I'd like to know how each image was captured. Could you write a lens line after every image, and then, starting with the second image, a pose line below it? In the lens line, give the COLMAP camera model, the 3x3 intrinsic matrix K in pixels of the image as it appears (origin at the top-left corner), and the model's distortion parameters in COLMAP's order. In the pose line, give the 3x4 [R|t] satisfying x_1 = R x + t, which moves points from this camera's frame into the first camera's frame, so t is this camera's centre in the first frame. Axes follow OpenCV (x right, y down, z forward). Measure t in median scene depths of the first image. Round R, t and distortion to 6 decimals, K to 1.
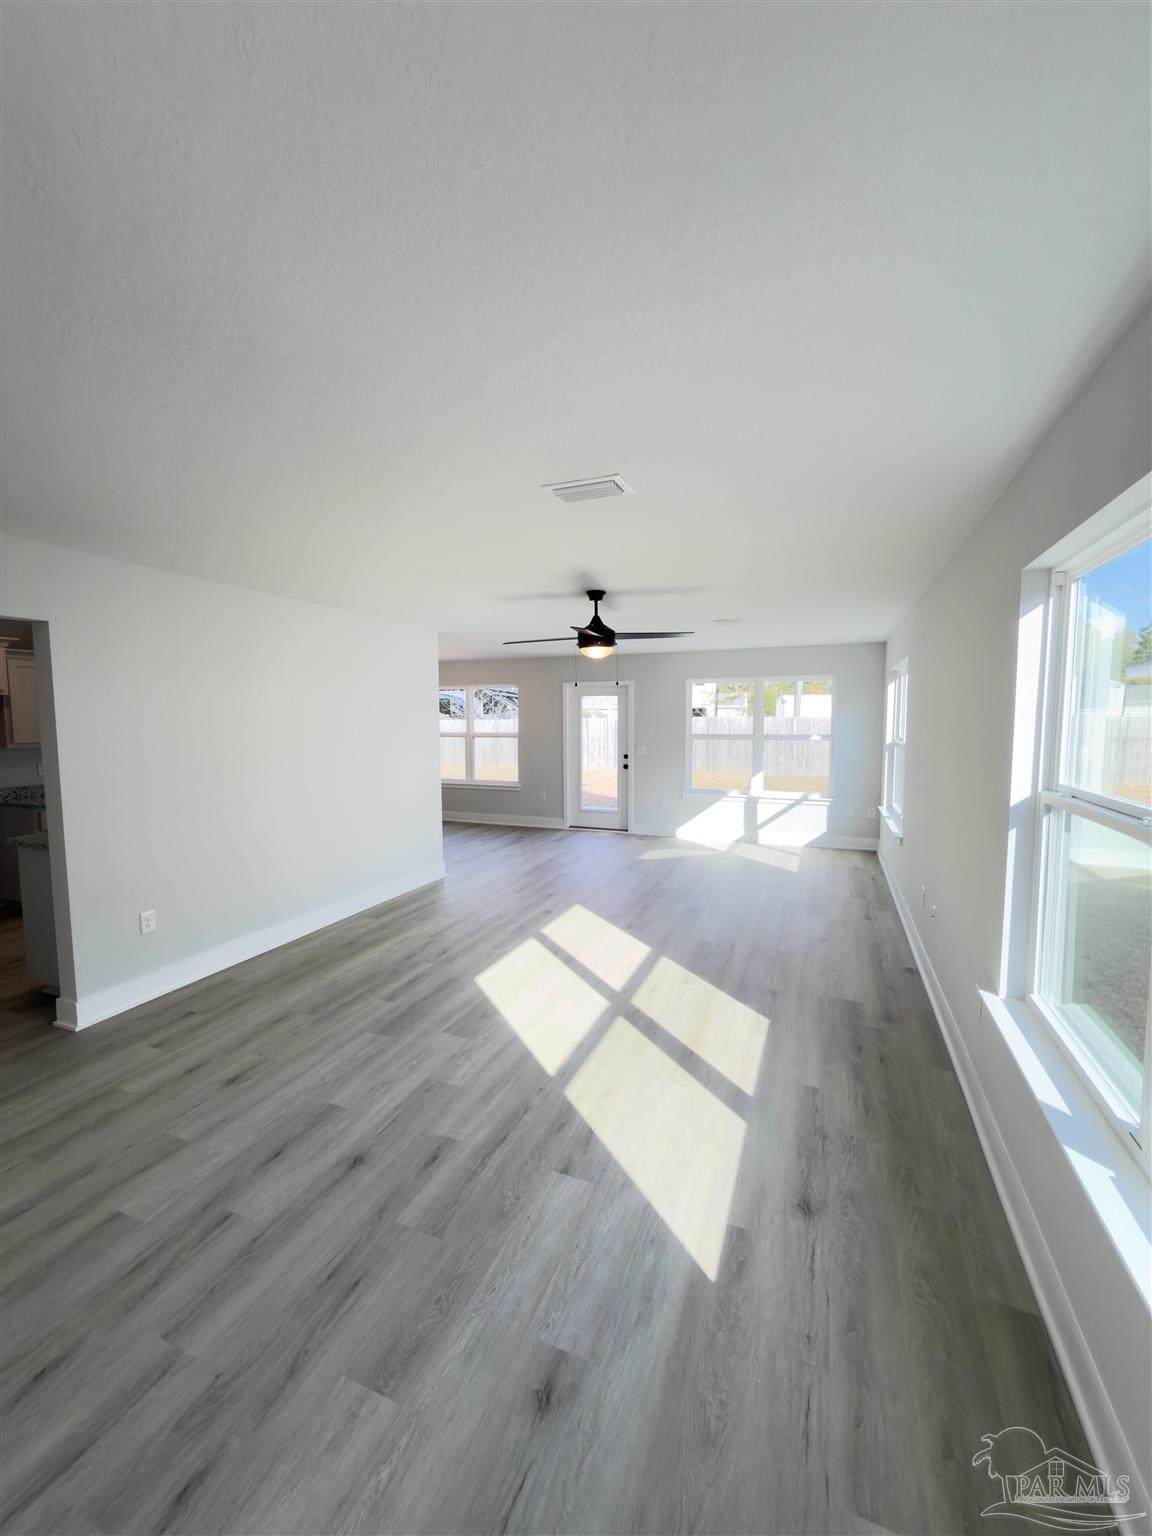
lens RADIAL K [[617.6, 0, 575.5], [0, 617.6, 768.5], [0, 0, 1]] dist [-0.008812, -0.001104]
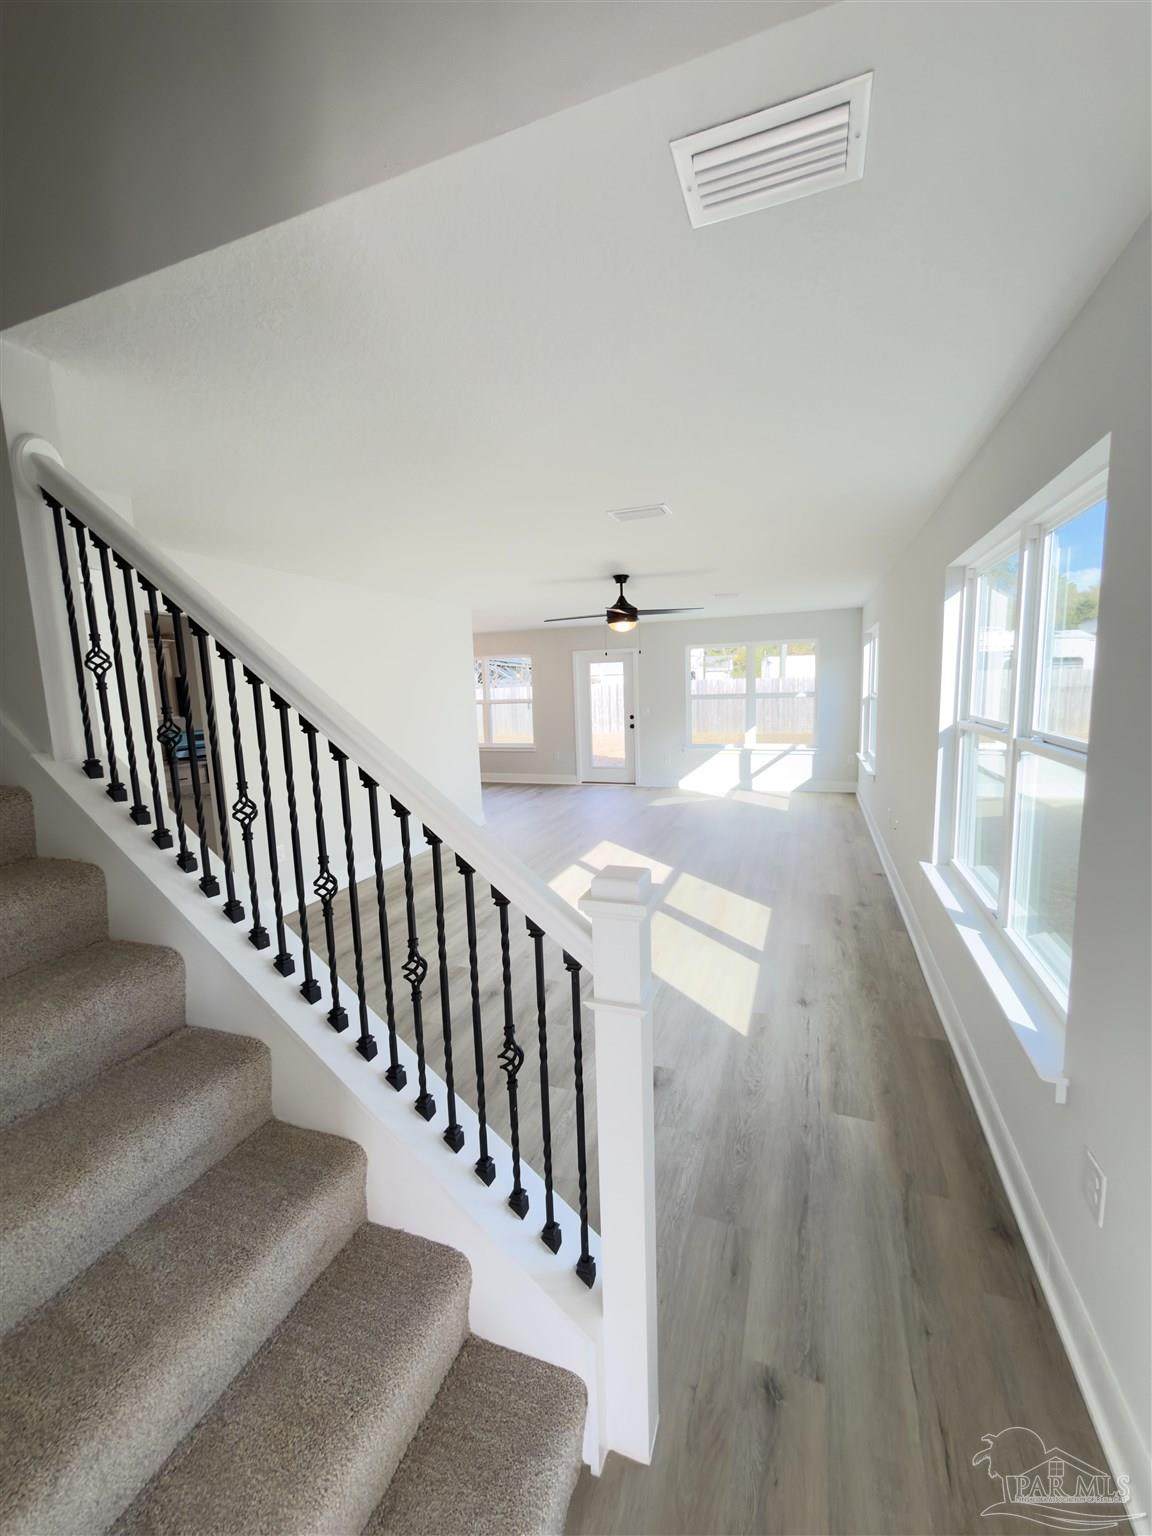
lens RADIAL K [[617.6, 0, 576.3], [0, 617.6, 768.7], [0, 0, 1]] dist [-0.008812, -0.001104]
pose [[0.999207, -0.033931, 0.020831, -0.098532], [0.032755, 0.997980, 0.054426, 0.022232], [-0.022636, -0.053701, 0.998300, -0.238786]]
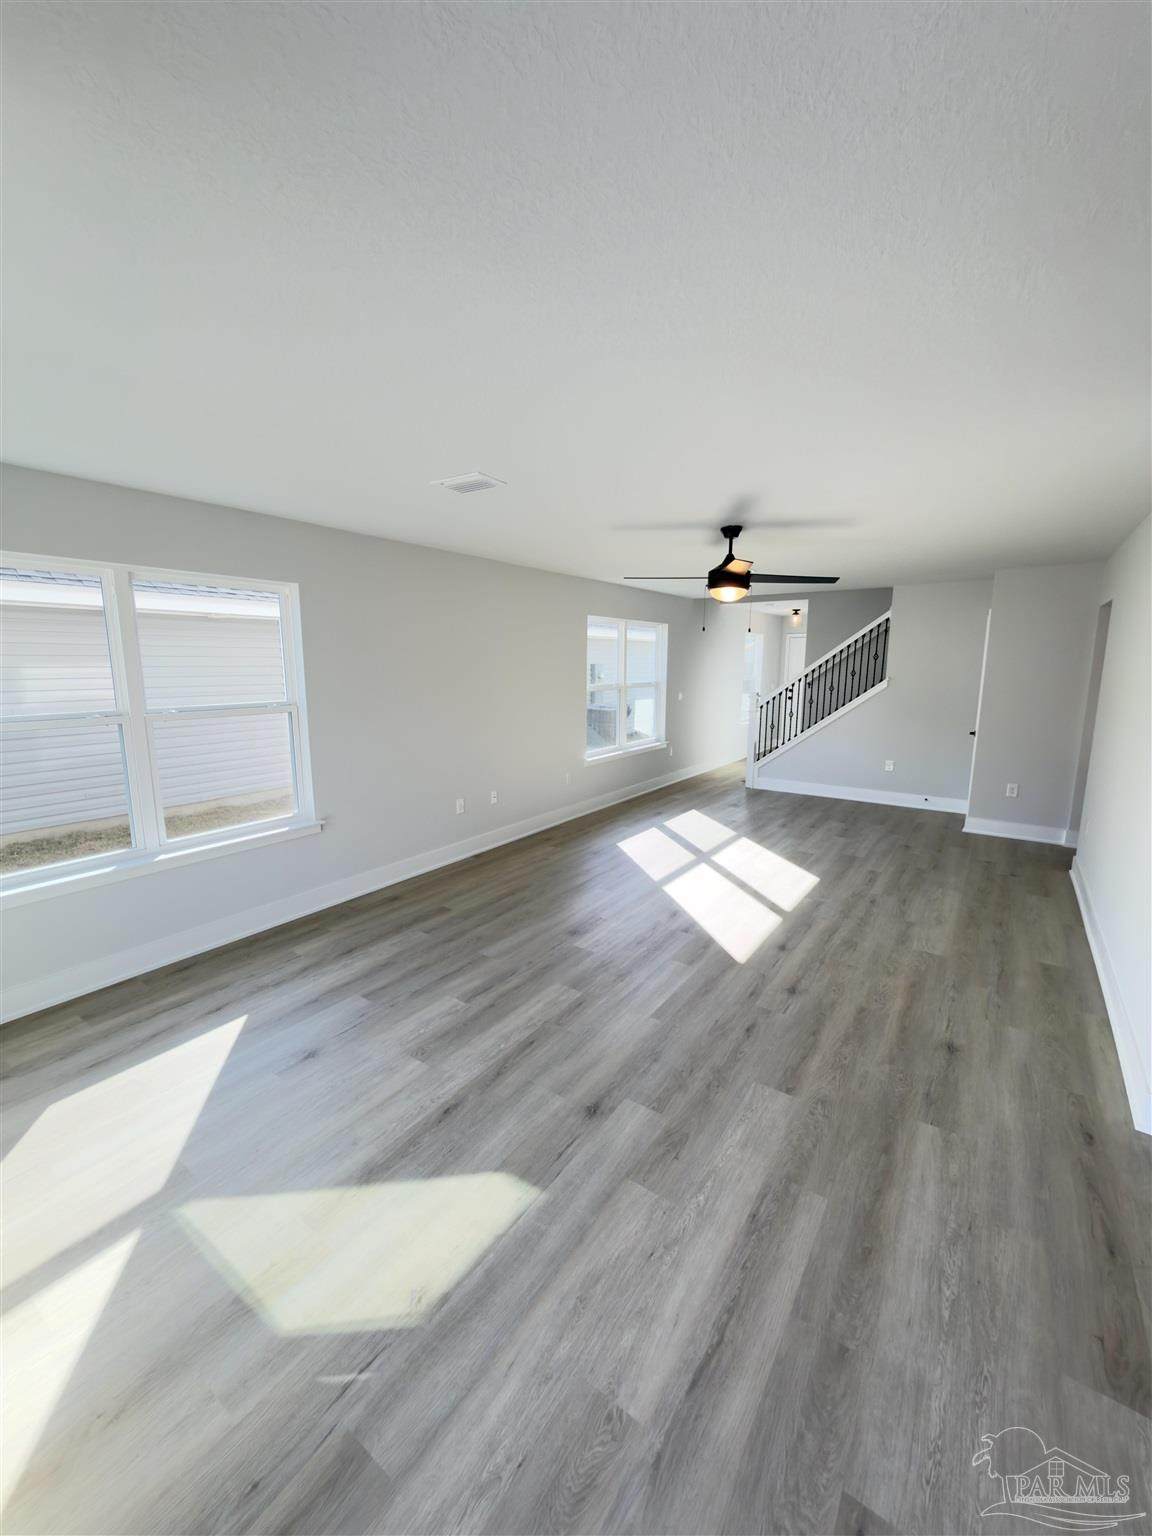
lens RADIAL K [[617.6, 0, 575.4], [0, 617.6, 769.5], [0, 0, 1]] dist [-0.008812, -0.001104]
pose [[-0.975332, -0.036130, 0.217767, 0.051217], [0.019542, 0.968509, 0.248212, -0.183126], [-0.219877, 0.246344, -0.943911, 2.181581]]
